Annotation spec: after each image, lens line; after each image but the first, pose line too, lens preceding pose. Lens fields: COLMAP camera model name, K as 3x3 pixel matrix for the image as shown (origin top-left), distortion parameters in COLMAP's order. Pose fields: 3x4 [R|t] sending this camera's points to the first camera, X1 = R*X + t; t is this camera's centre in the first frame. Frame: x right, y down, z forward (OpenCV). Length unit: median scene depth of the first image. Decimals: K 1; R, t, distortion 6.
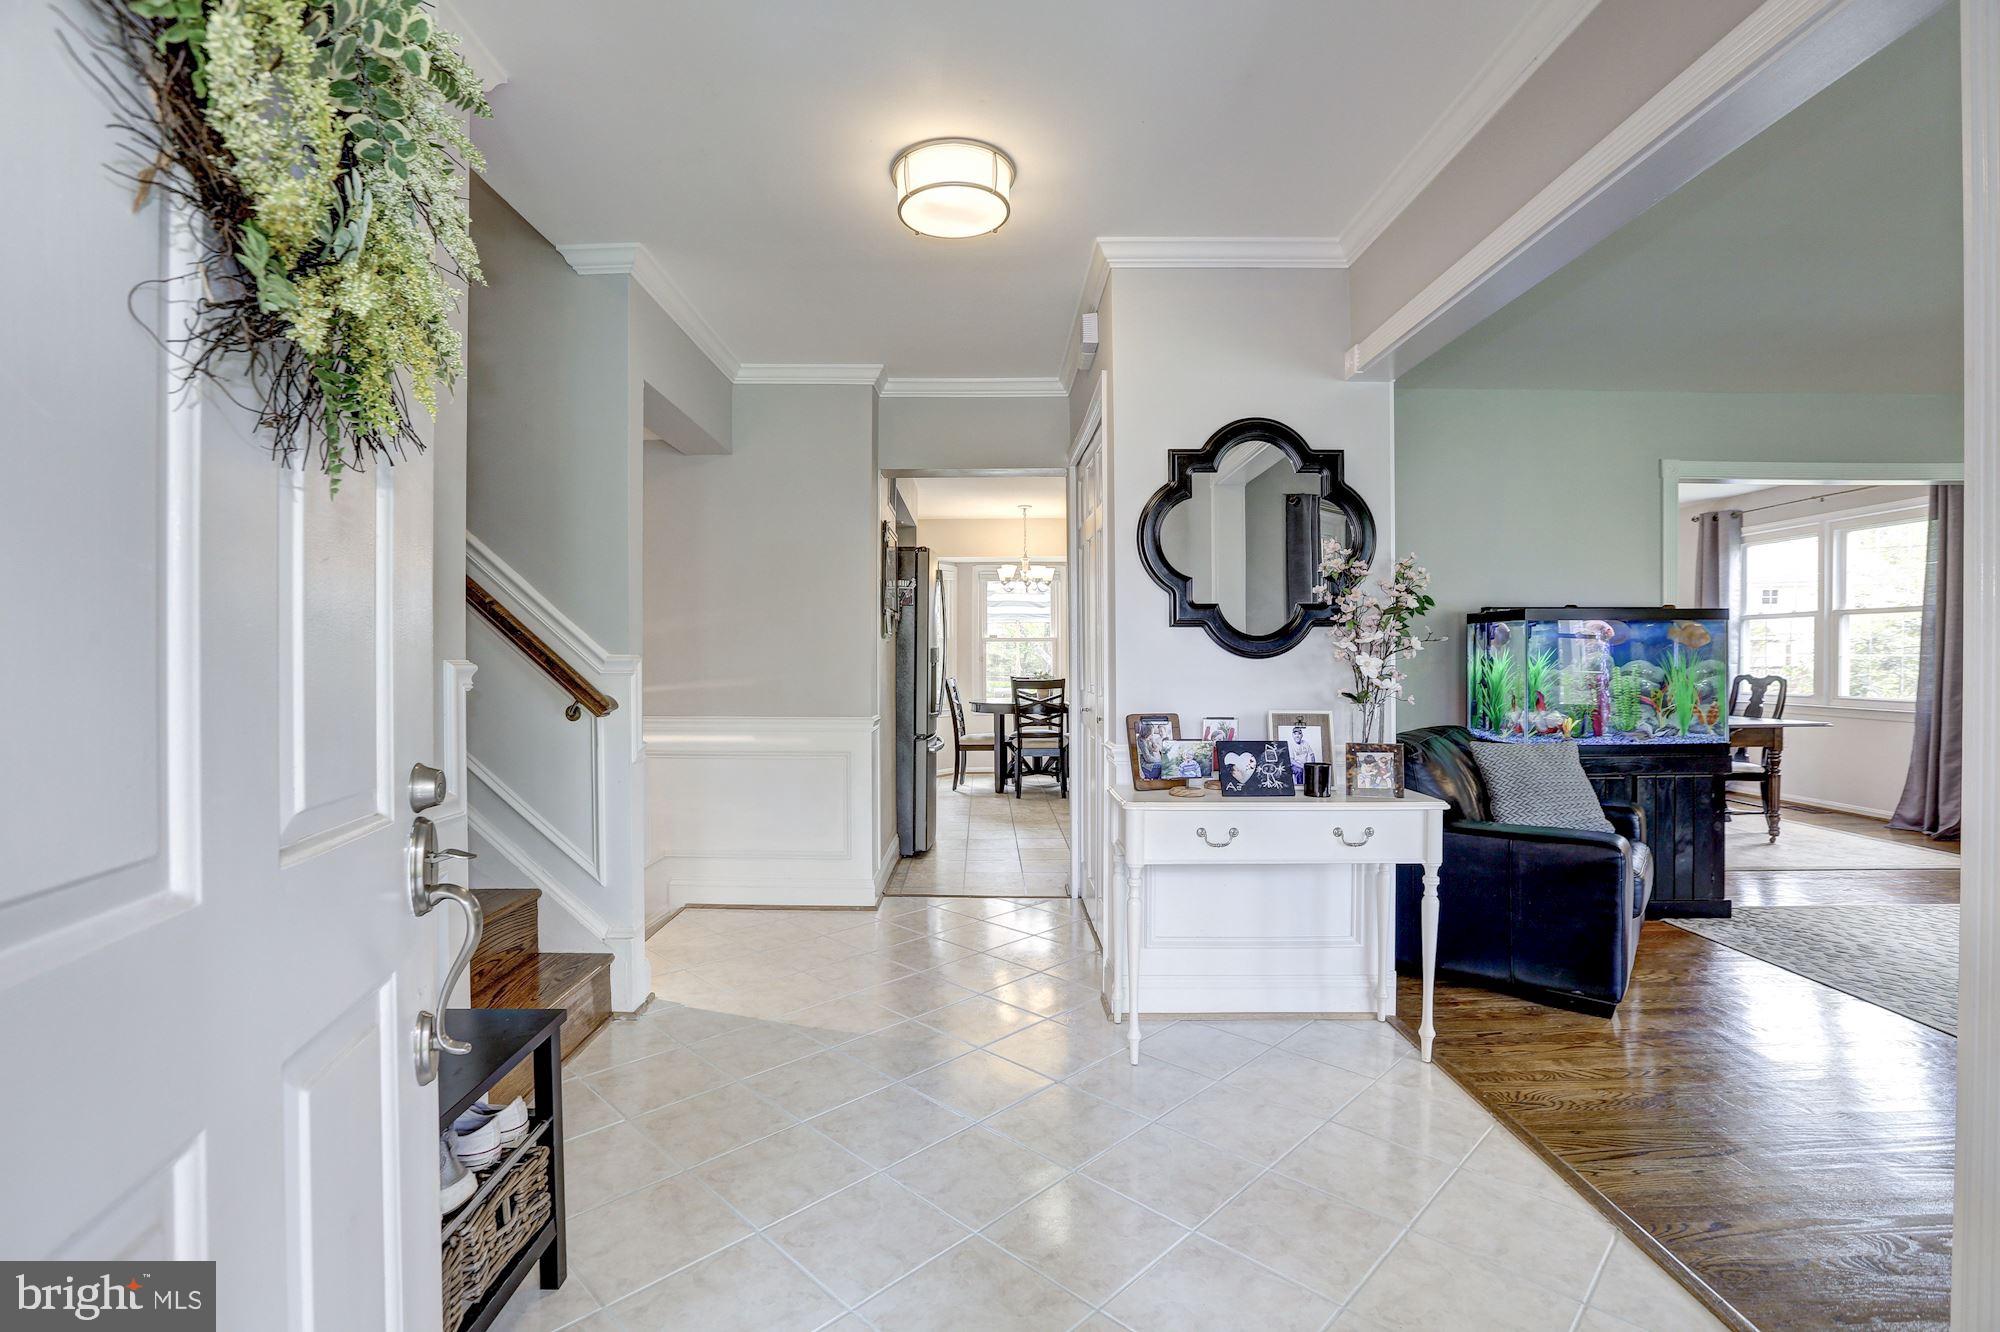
lens RADIAL K [[930.6, 0, 1003.5], [0, 930.6, 664.0], [0, 0, 1]] dist [0.002177, 0.000095]
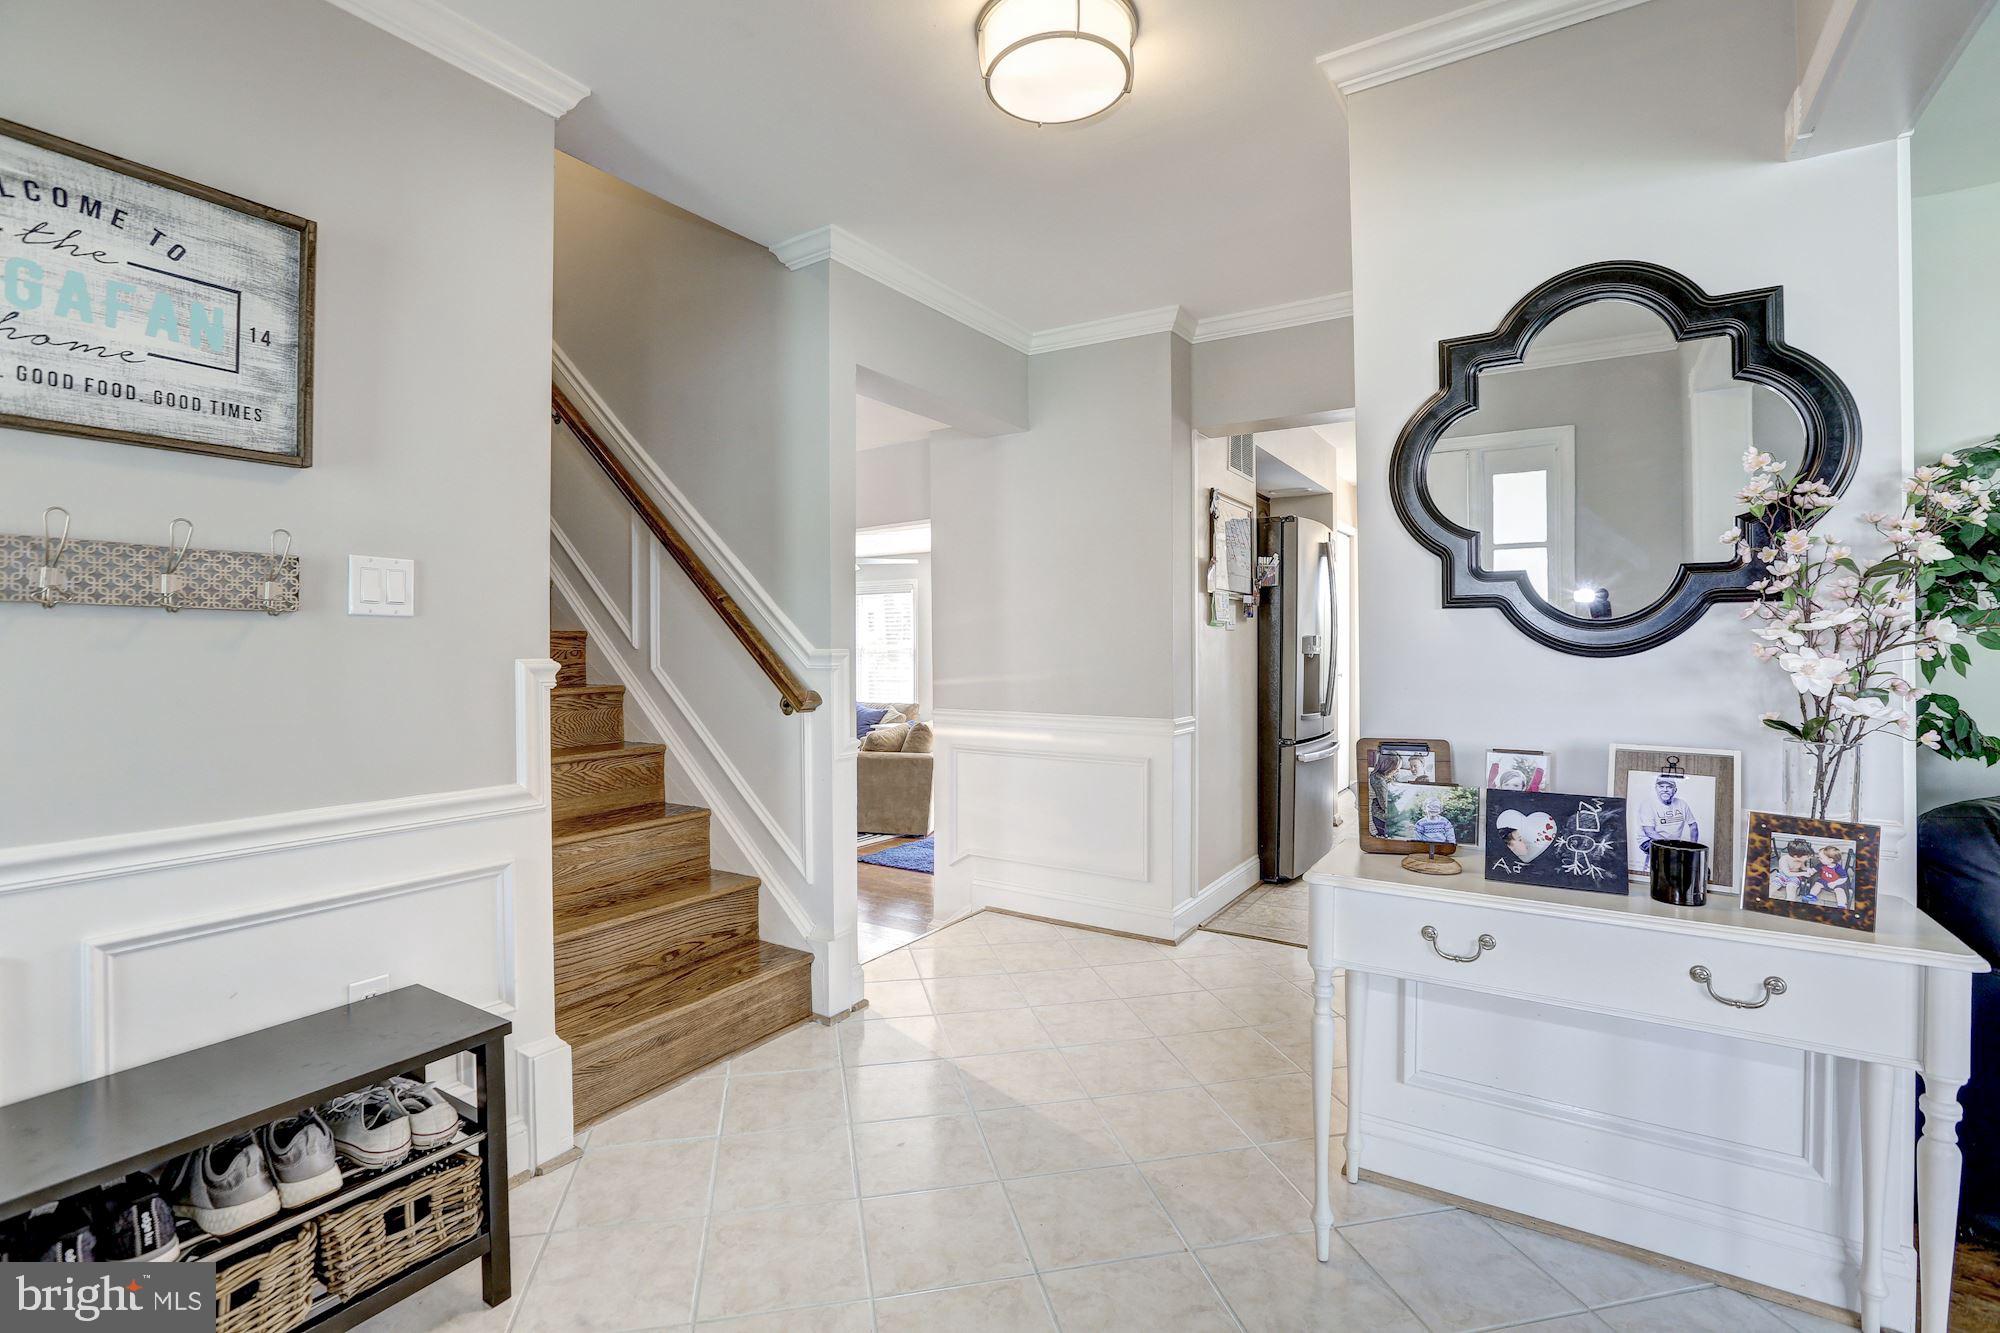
lens RADIAL K [[950.0, 0, 1002.3], [0, 950.0, 648.8], [0, 0, 1]] dist [0.000489, 0.000089]
pose [[0.831109, 0.001346, -0.556109, 0.300521], [-0.001041, 0.999999, 0.000865, -0.011825], [0.556109, -0.000140, 0.831109, 0.271894]]
